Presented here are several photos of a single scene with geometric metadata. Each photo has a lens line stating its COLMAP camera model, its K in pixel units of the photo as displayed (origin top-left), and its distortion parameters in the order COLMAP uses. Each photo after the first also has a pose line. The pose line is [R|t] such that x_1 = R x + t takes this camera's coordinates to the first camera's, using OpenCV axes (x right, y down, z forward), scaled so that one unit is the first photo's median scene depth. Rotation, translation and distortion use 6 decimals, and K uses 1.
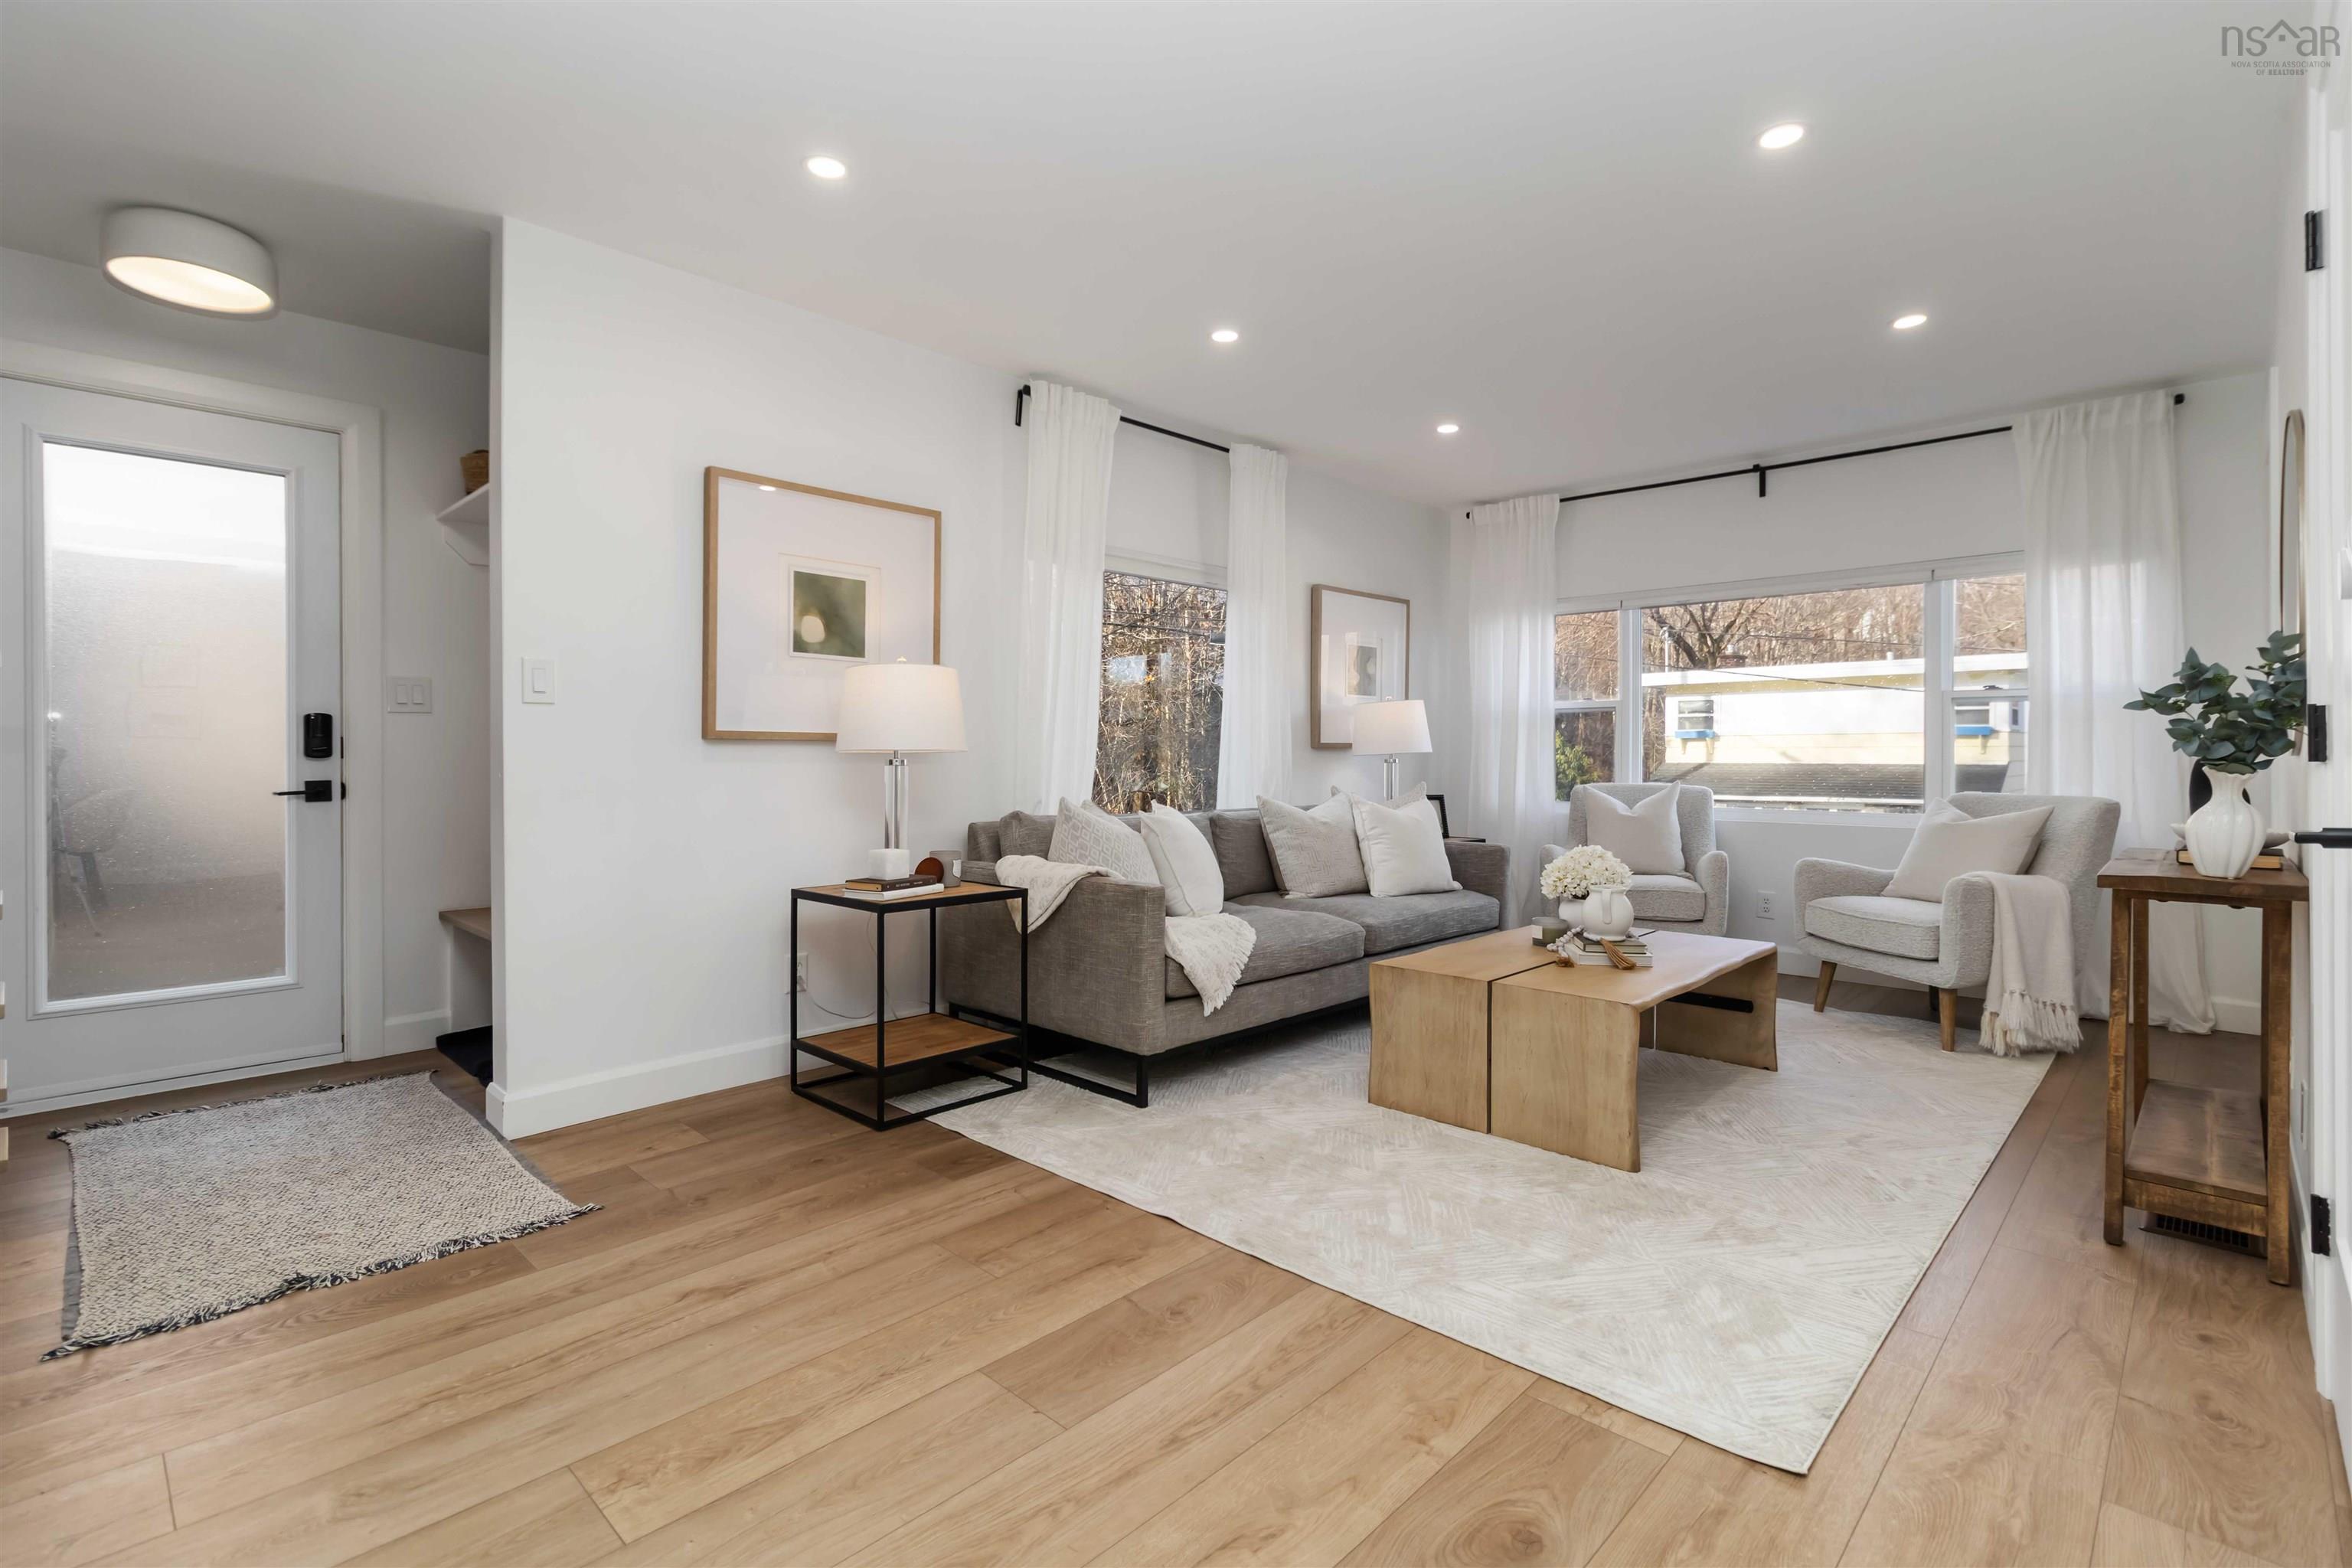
lens RADIAL K [[1088.7, 0, 1182.2], [0, 1088.7, 768.0], [0, 0, 1]] dist [0.003331, 0.000287]
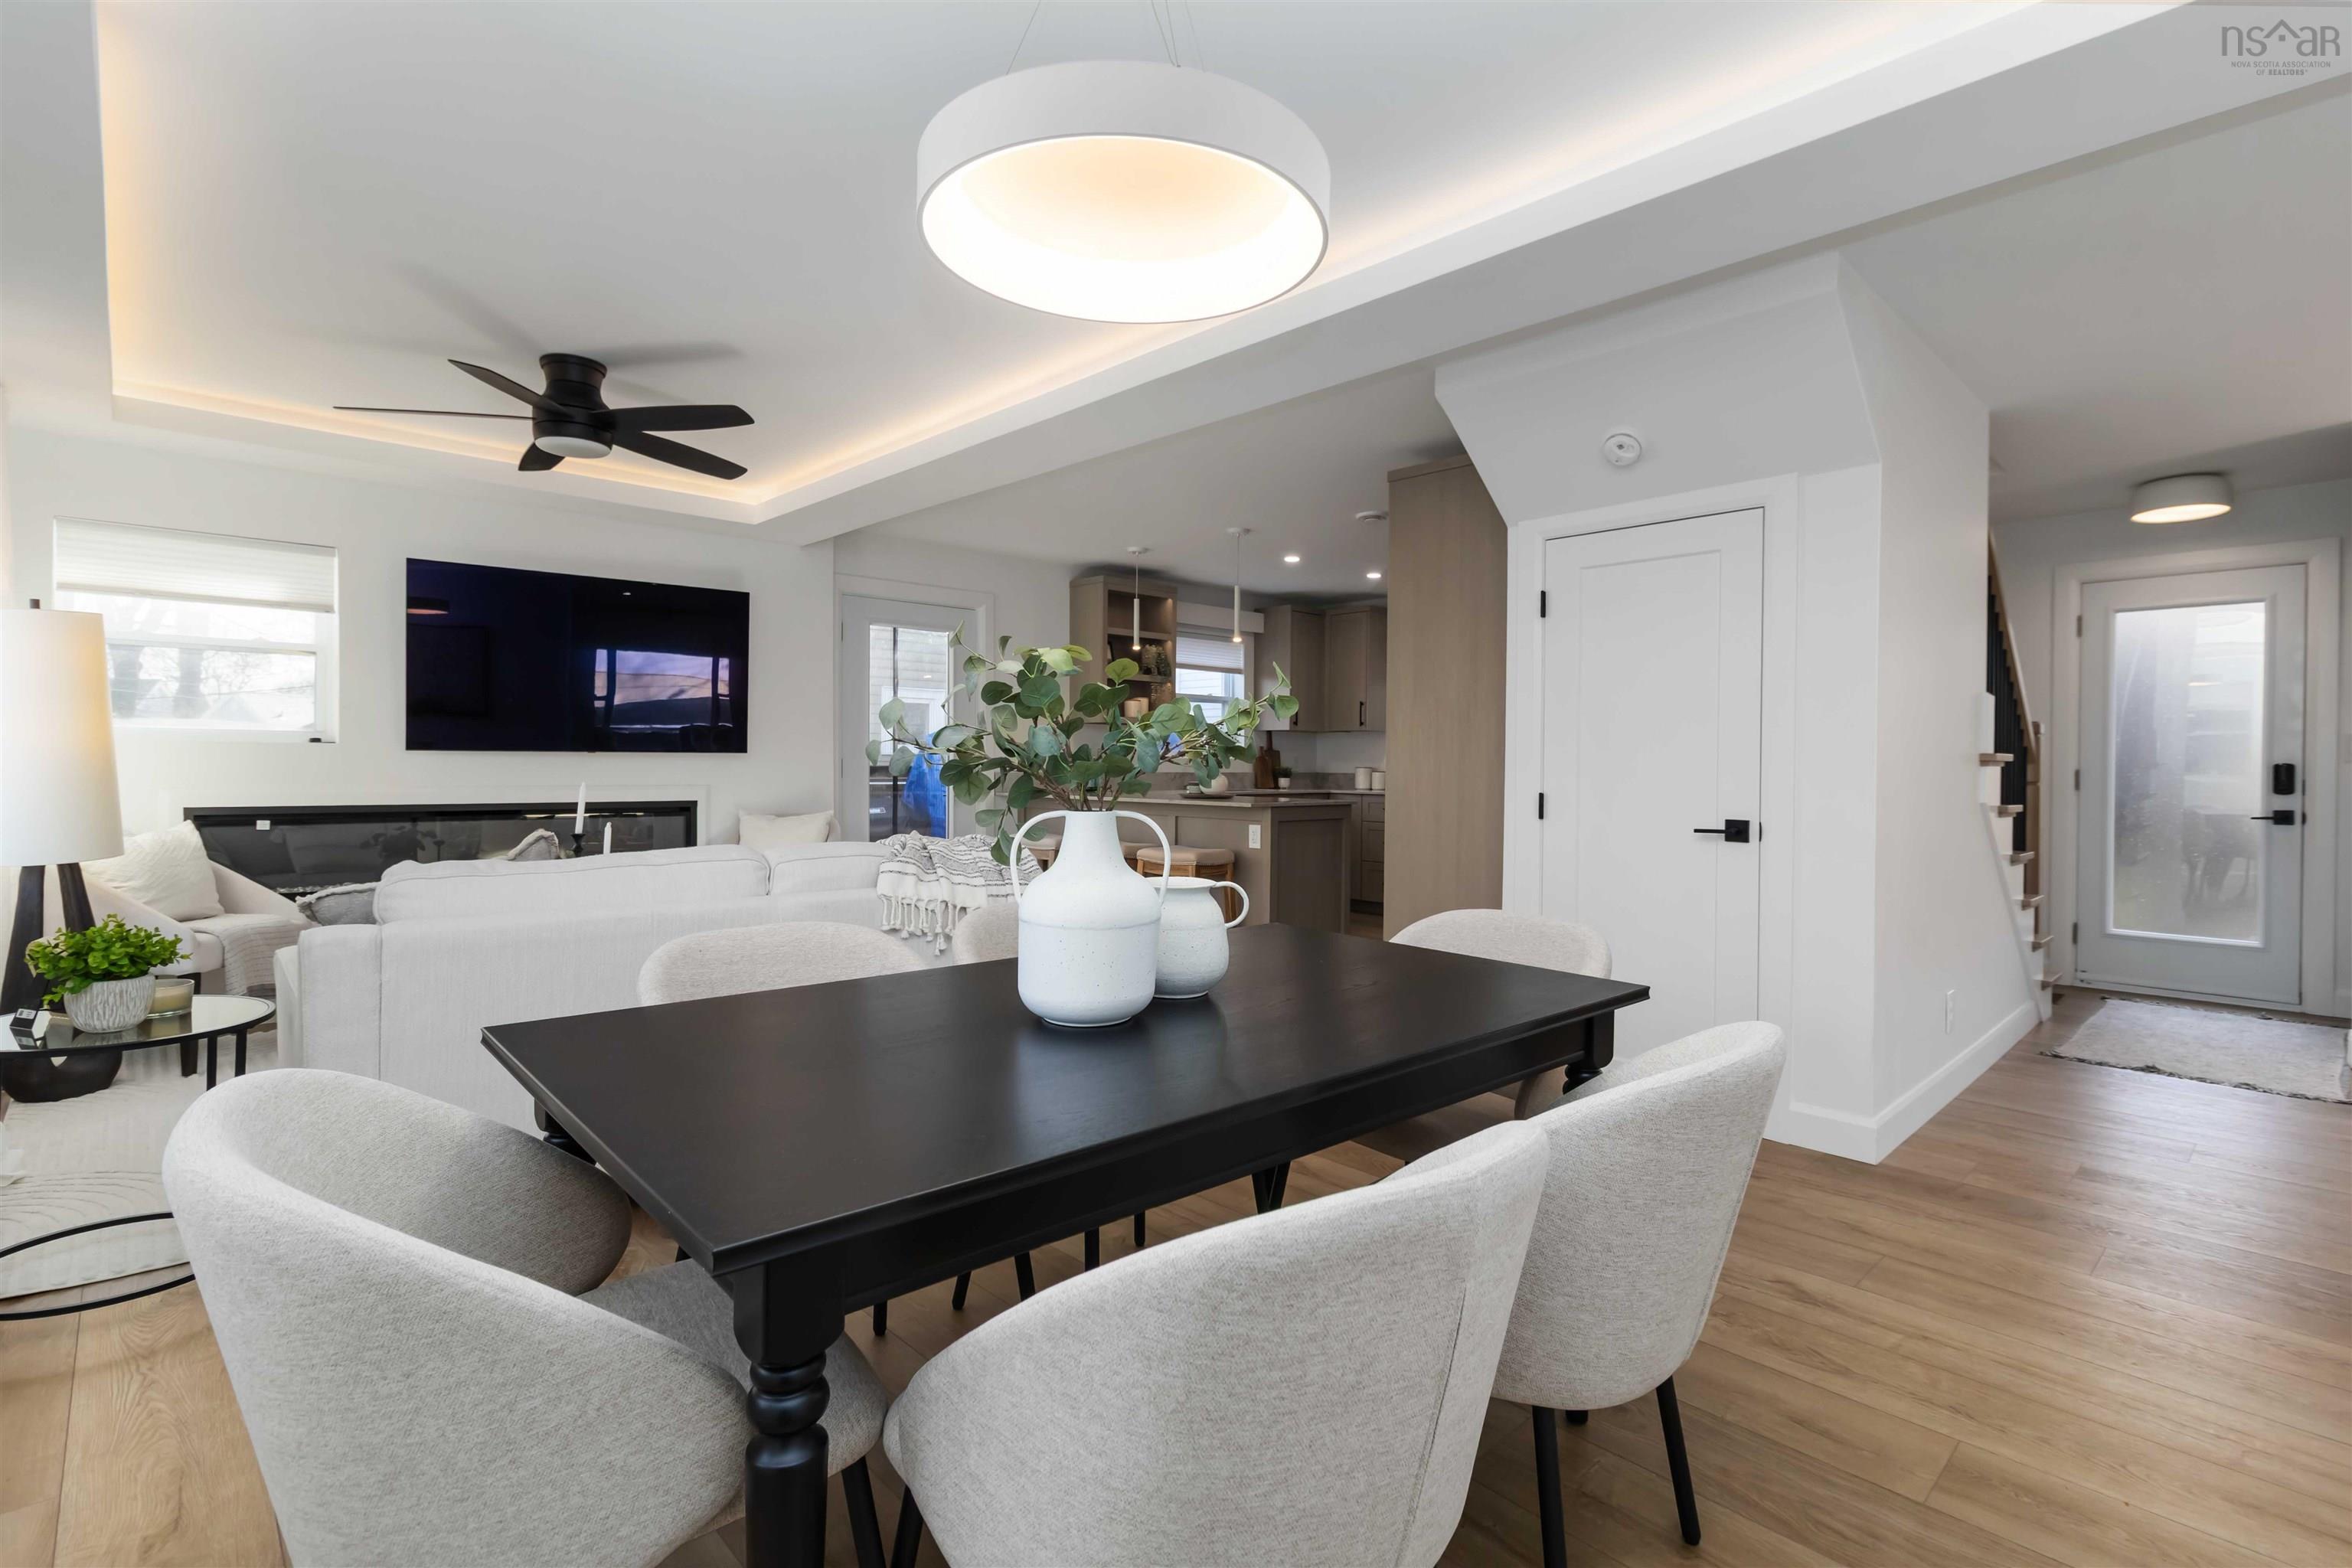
lens RADIAL K [[1101.5, 0, 1185.1], [0, 1101.5, 772.9], [0, 0, 1]] dist [0.000338, 0.001311]
pose [[-0.046993, 0.008898, -0.998856, 0.775794], [-0.020689, 0.999737, 0.009879, -0.023601], [0.998681, 0.021130, -0.046796, -0.402639]]
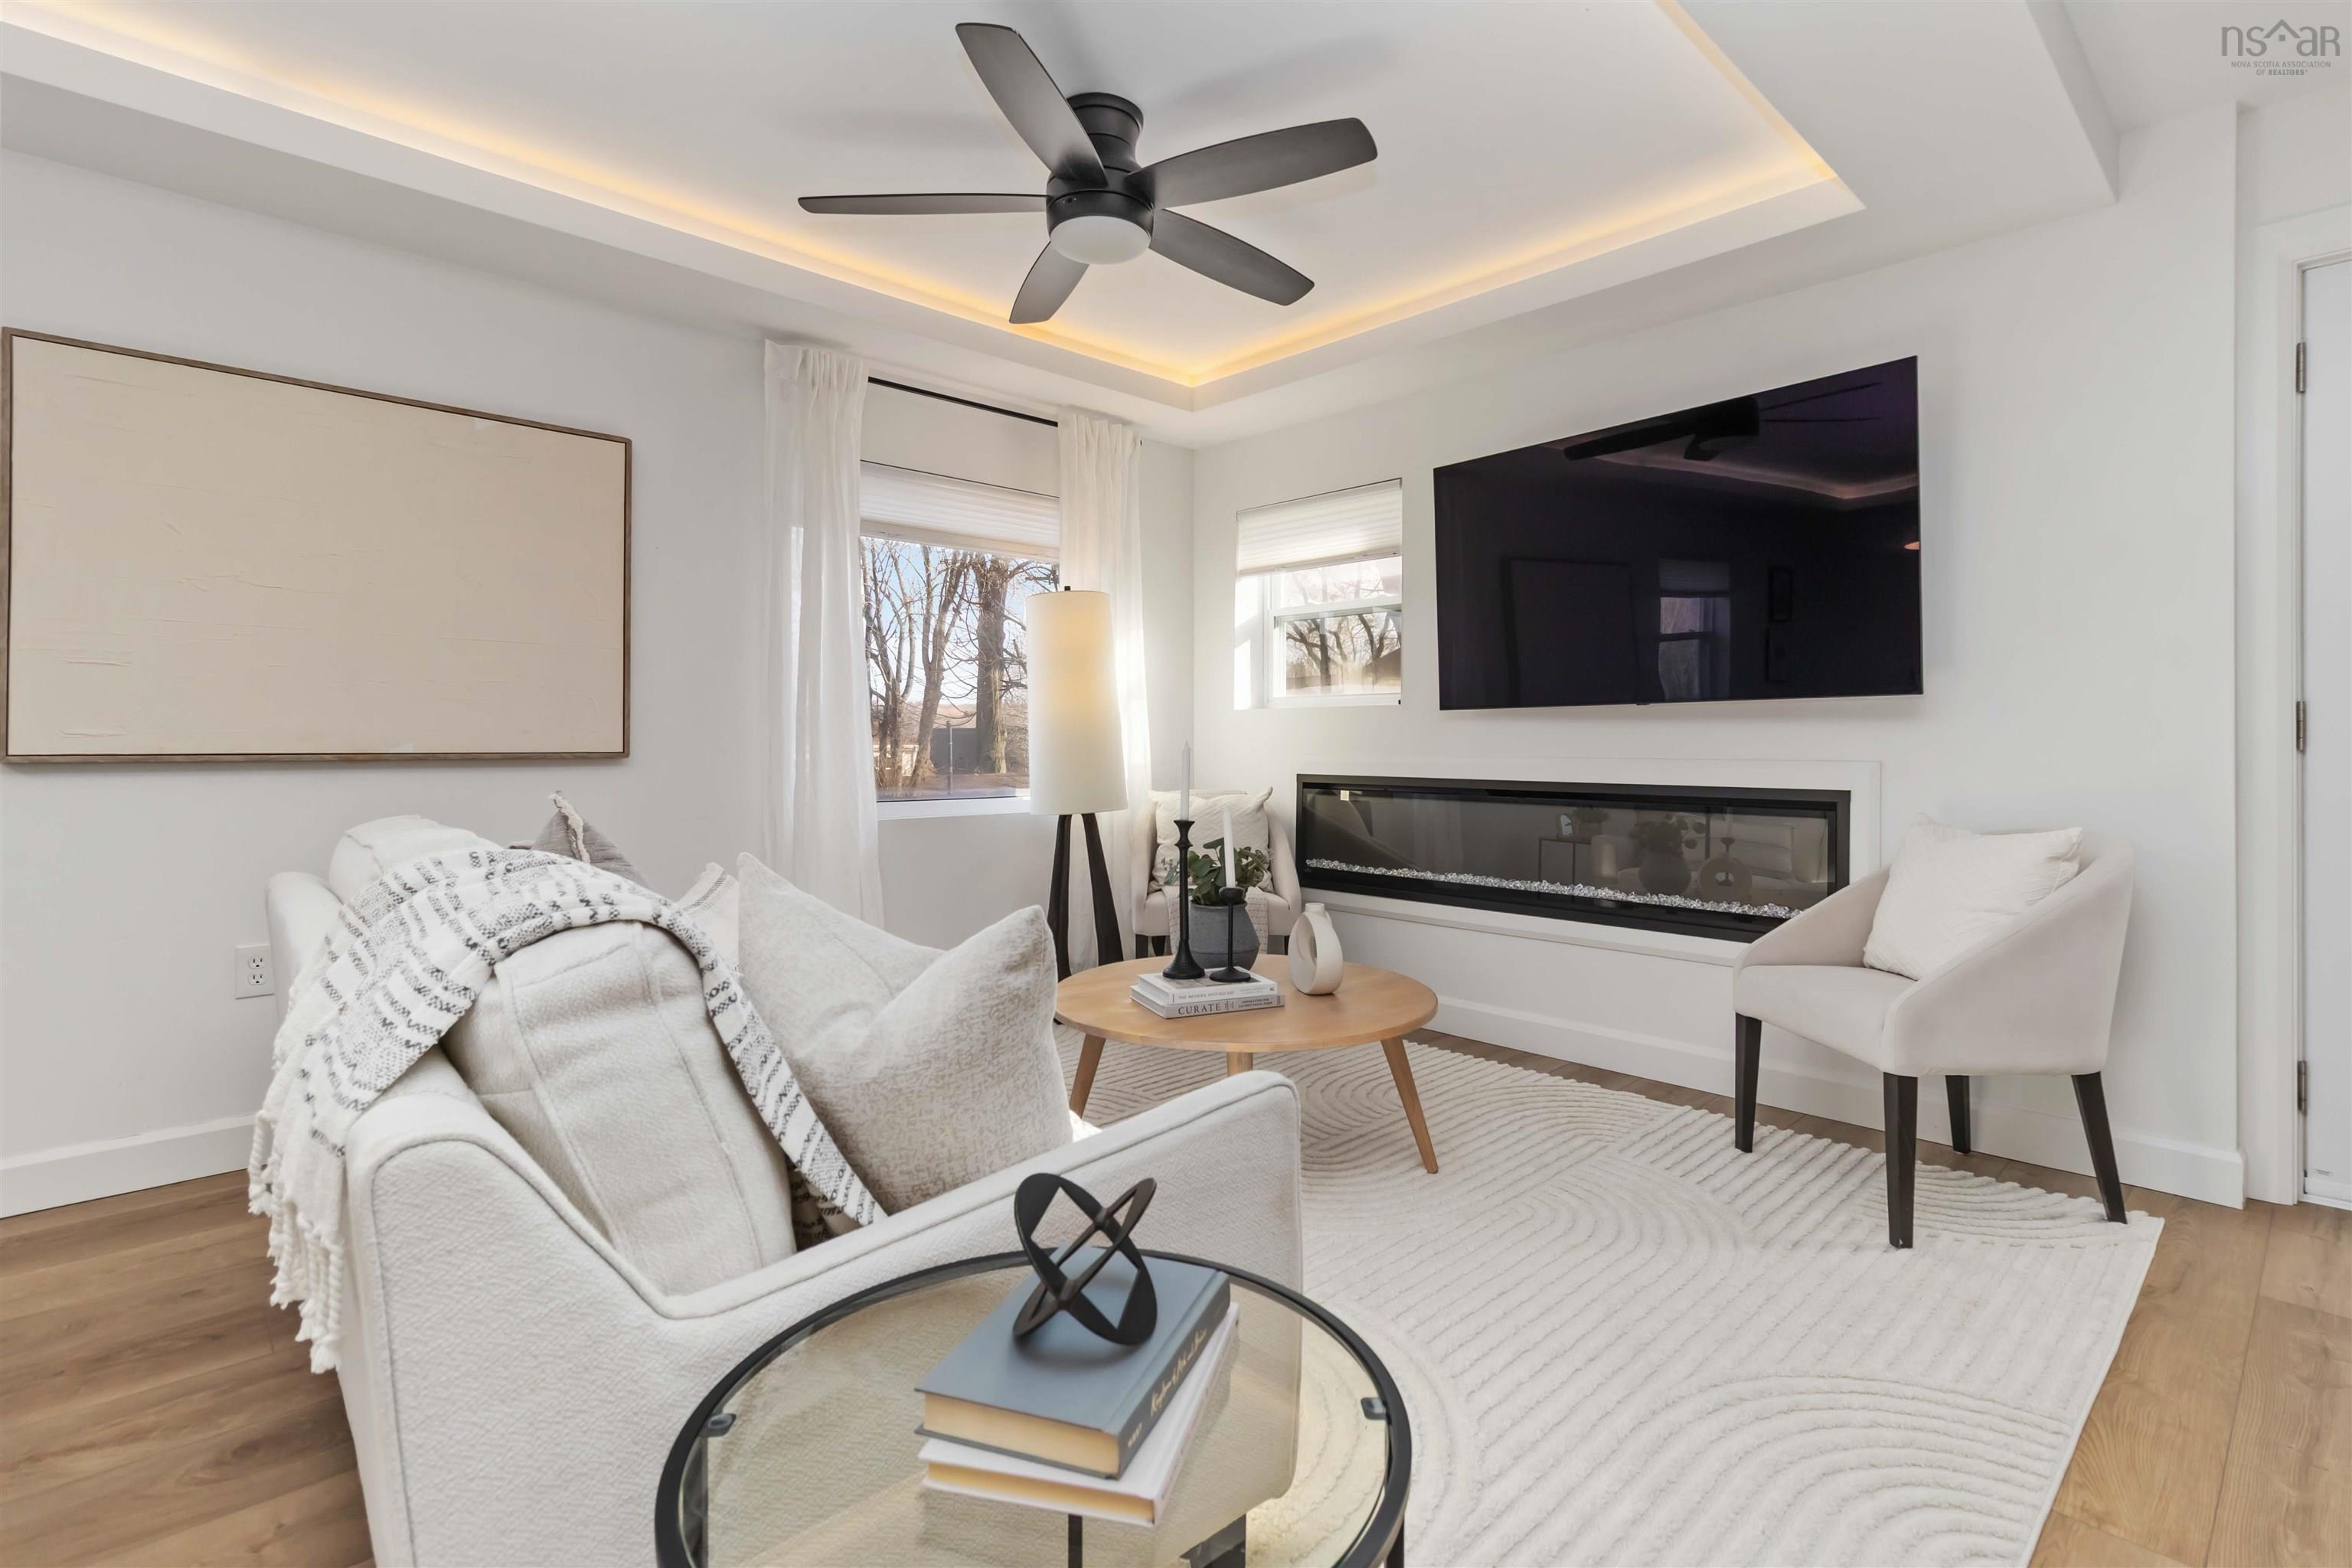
lens RADIAL K [[1105.4, 0, 1212.0], [0, 1105.4, 742.0], [0, 0, 1]] dist [0.002222, 0.000203]
pose [[-0.999416, -0.000093, 0.034171, -0.418822], [0.000254, 0.999949, 0.010145, 0.003561], [-0.034170, 0.010148, -0.999365, -0.327020]]
